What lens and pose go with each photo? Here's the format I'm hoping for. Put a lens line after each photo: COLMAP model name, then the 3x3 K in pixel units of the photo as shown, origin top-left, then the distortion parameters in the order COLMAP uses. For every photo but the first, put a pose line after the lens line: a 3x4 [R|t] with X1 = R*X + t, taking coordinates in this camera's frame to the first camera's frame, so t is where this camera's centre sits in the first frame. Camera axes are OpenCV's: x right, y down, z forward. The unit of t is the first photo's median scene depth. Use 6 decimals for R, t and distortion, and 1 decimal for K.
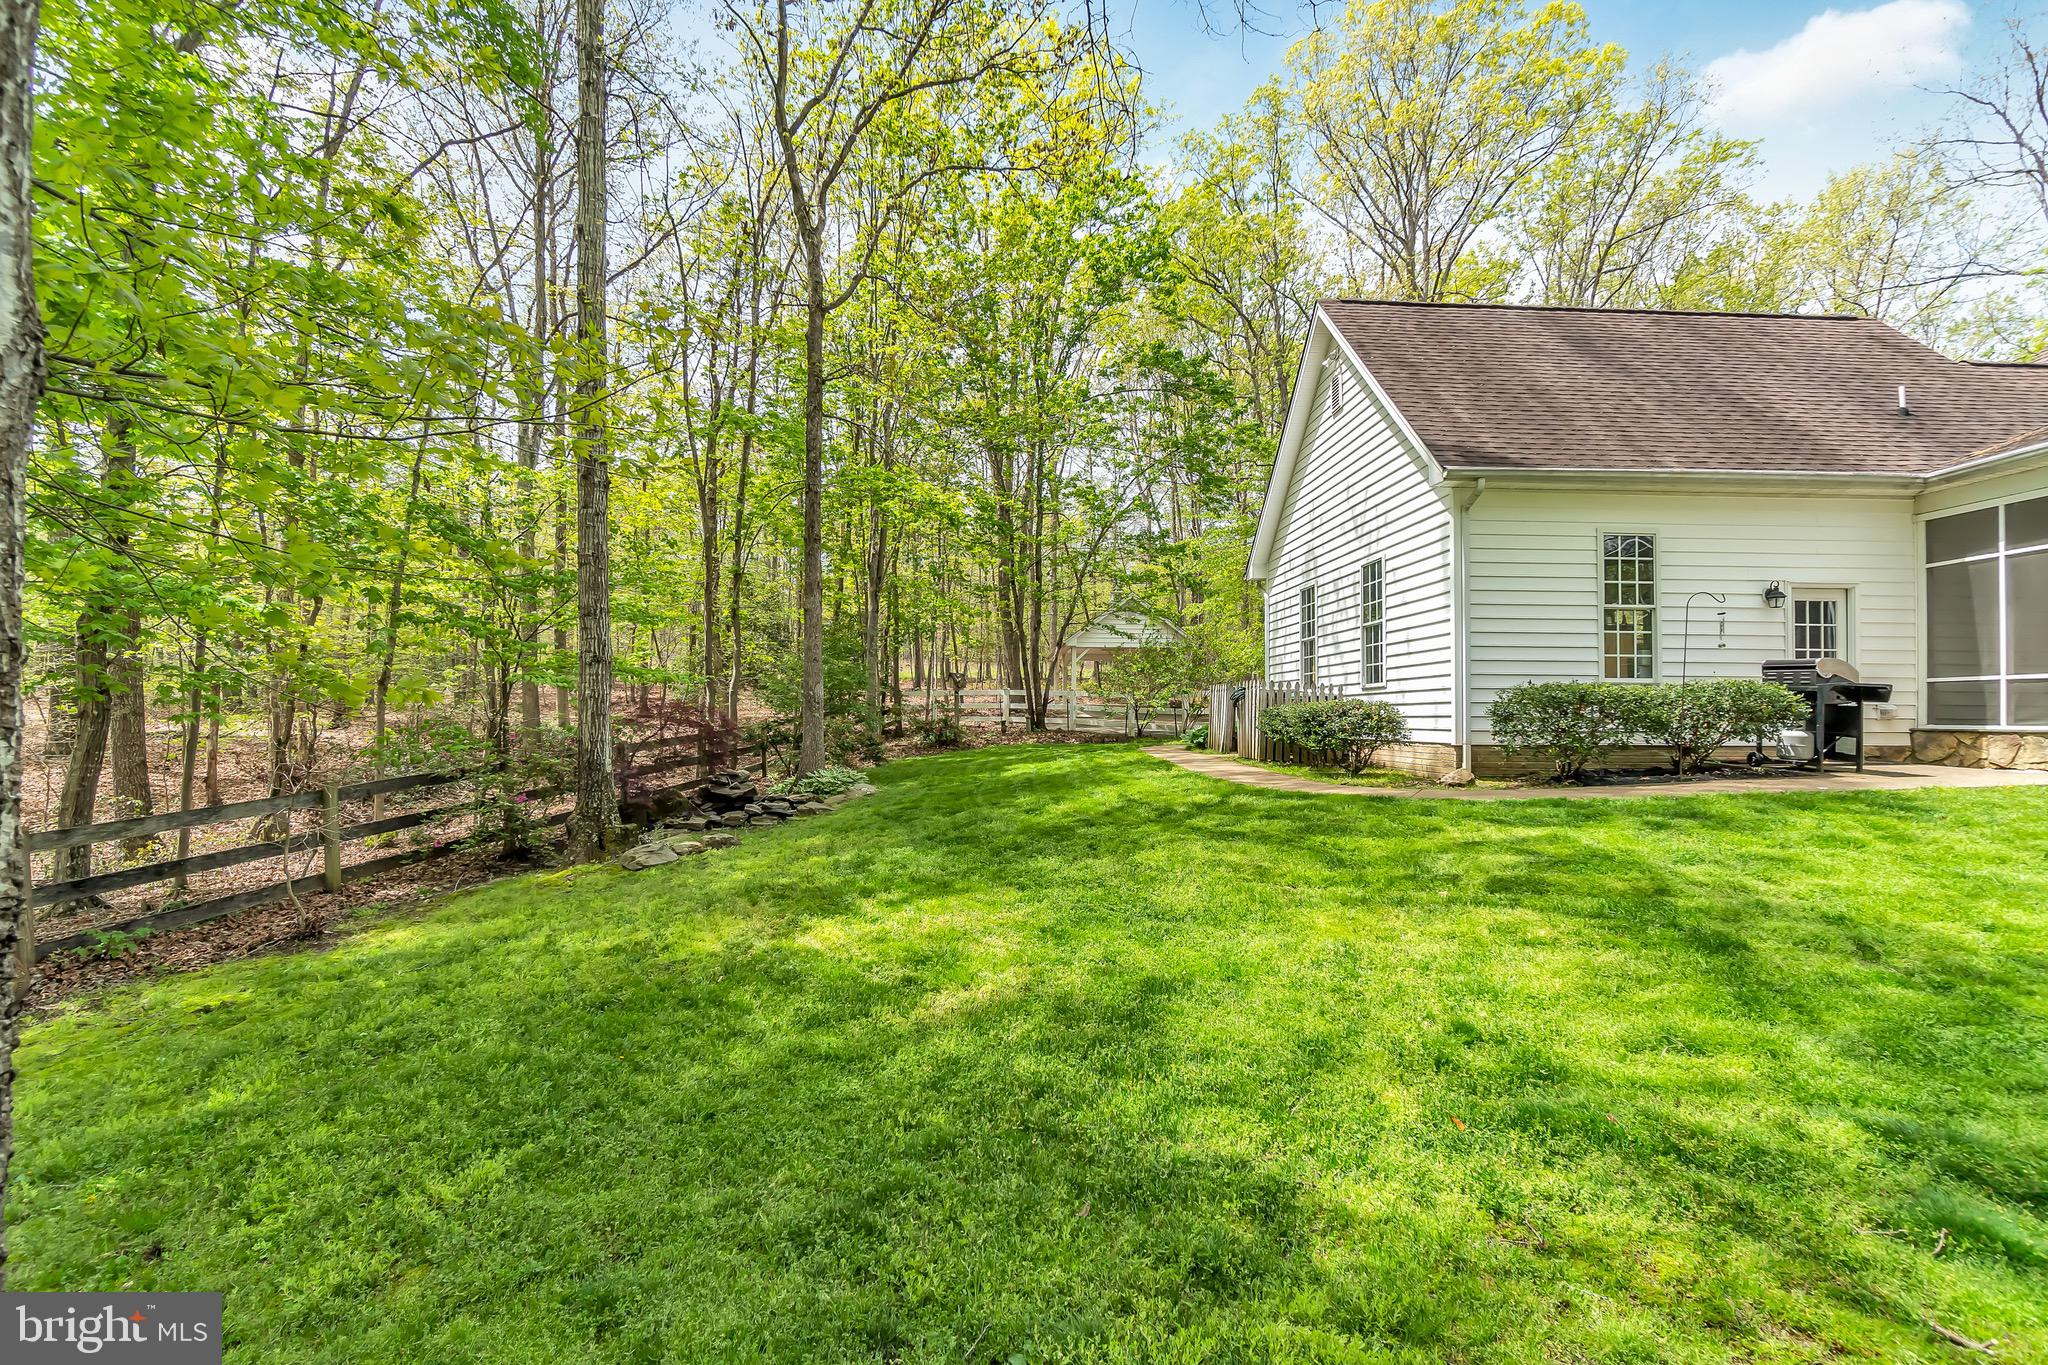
lens RADIAL K [[895.9, 0, 1027.5], [0, 895.9, 701.5], [0, 0, 1]] dist [0.001390, 0.000109]
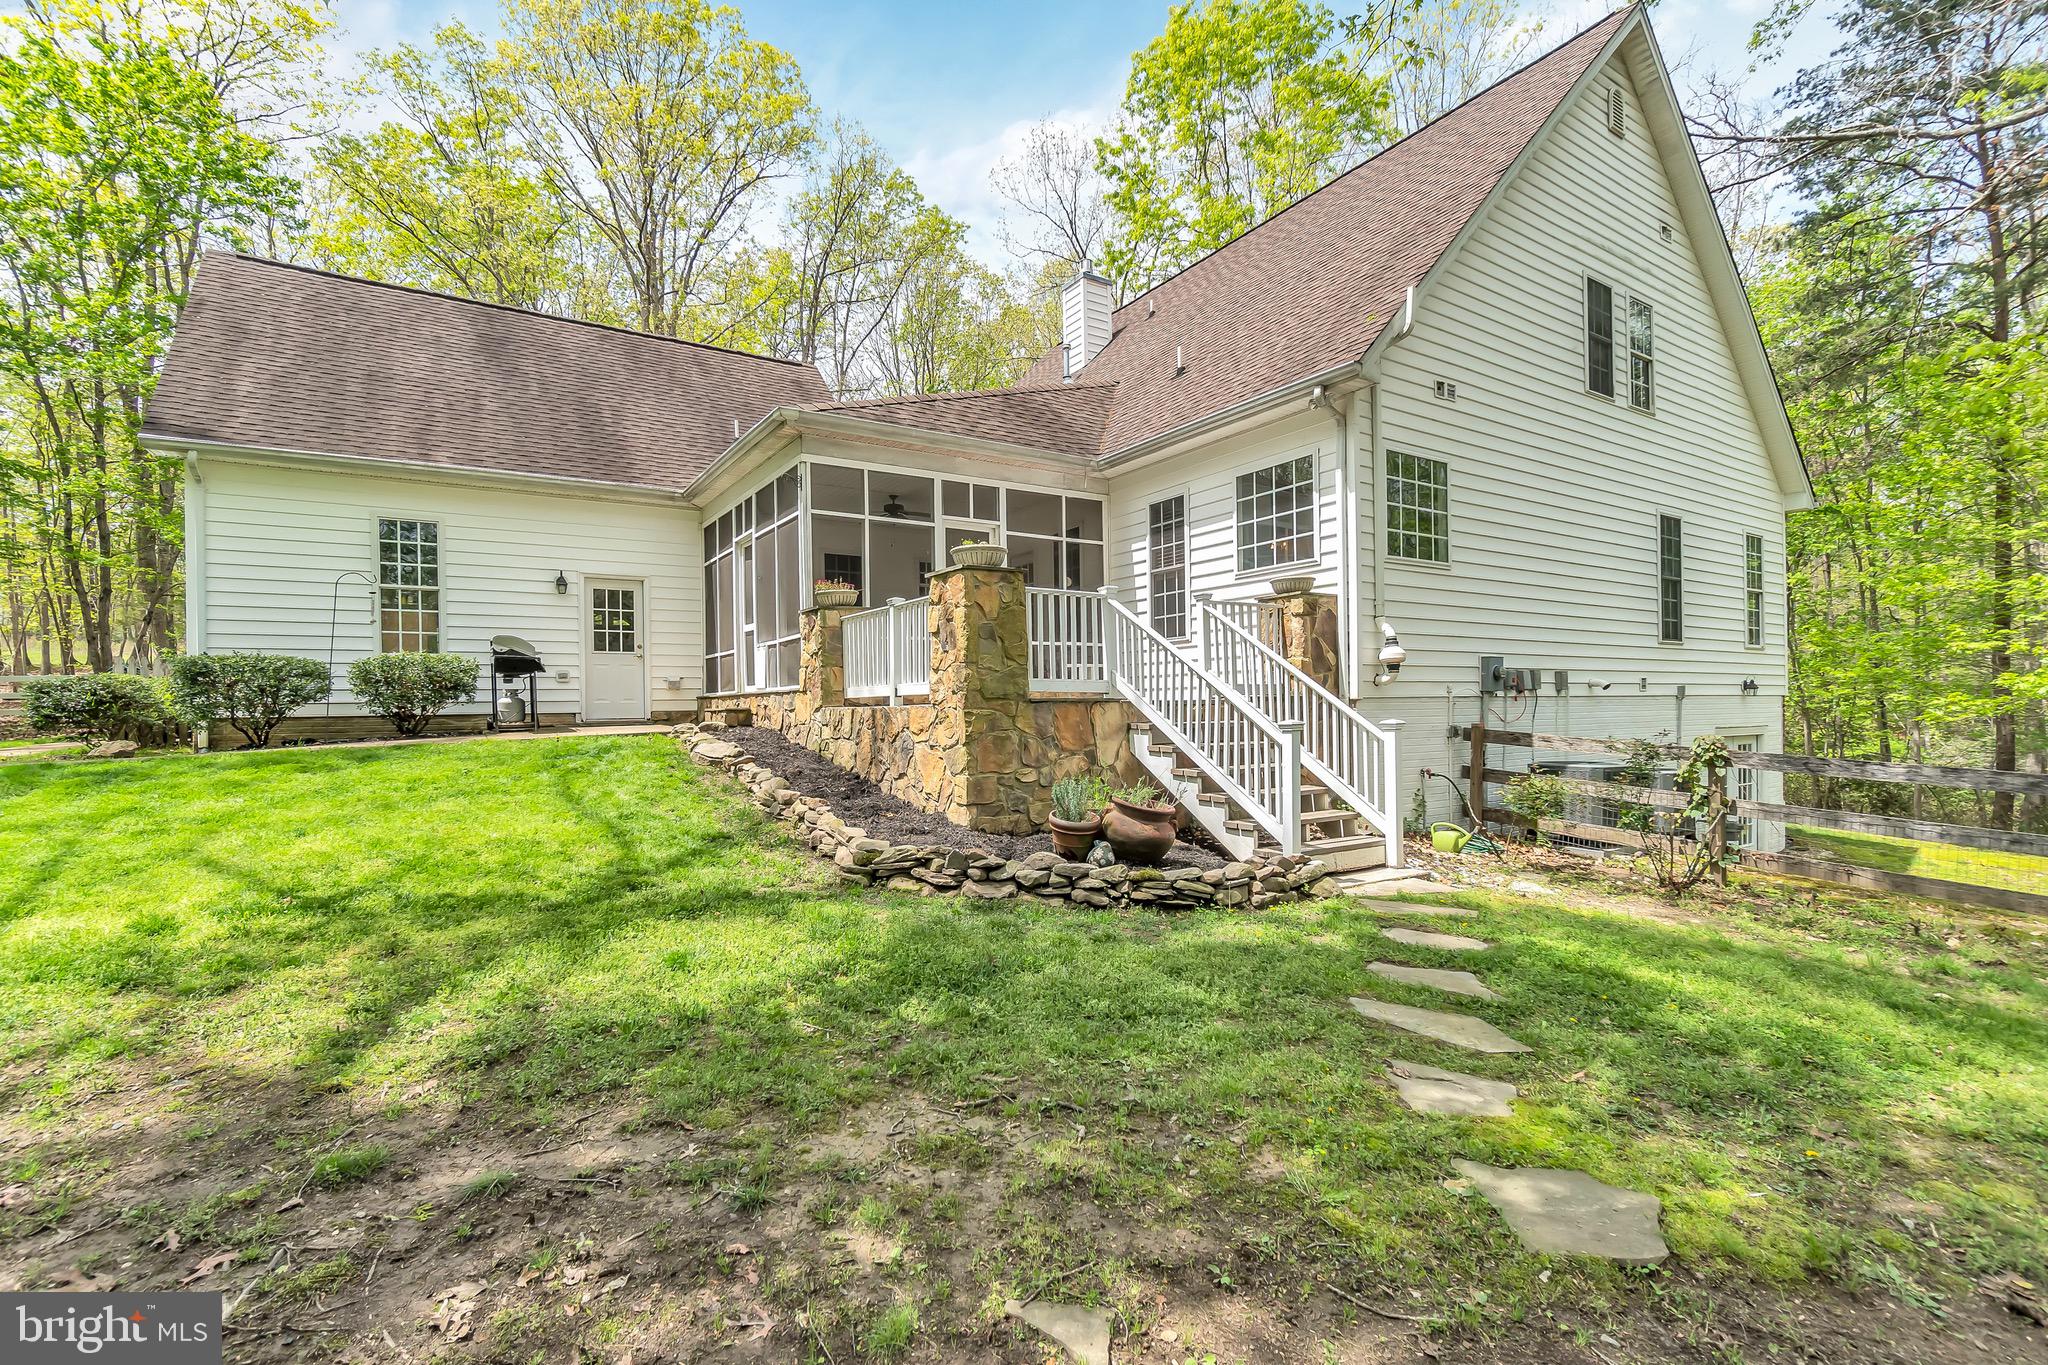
lens RADIAL K [[911.6, 0, 1023.4], [0, 911.6, 704.2], [0, 0, 1]] dist [-0.001051, -0.000222]
pose [[0.870027, -0.017068, 0.492708, 0.770937], [0.011537, 0.999832, 0.014264, 0.028231], [-0.492869, -0.006725, 0.870078, -0.321829]]
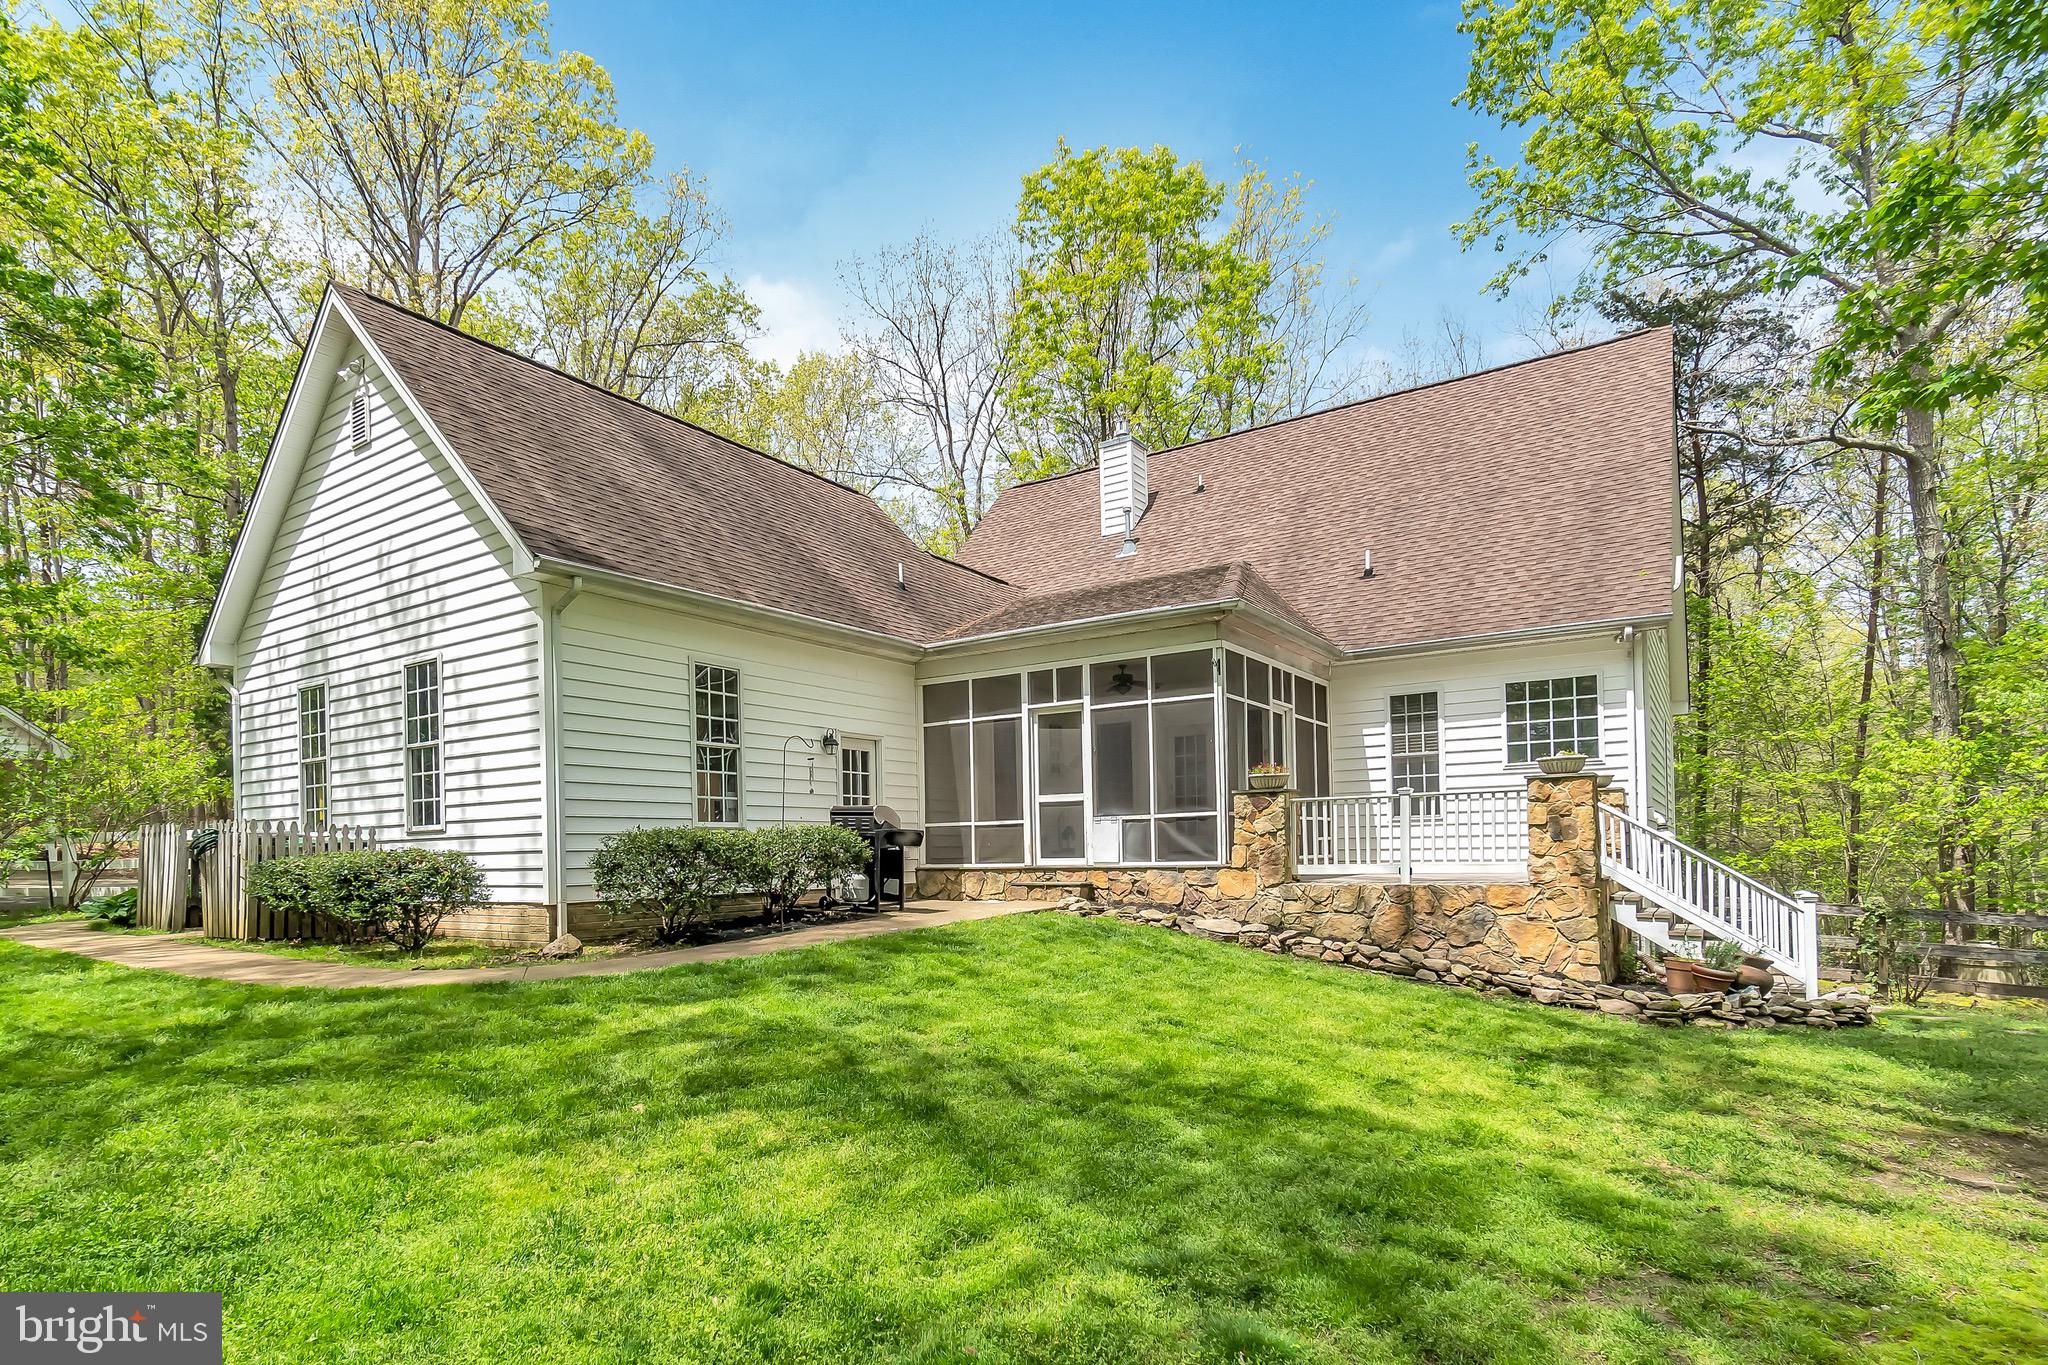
lens RADIAL K [[1085.4, 0, 971.6], [0, 1085.4, 842.4], [0, 0, 1]] dist [0.000159, -0.010445]
pose [[0.618484, -0.009175, 0.785744, -0.048818], [0.006885, 0.999957, 0.006258, -0.010250], [-0.785767, 0.001539, 0.618521, 0.100723]]
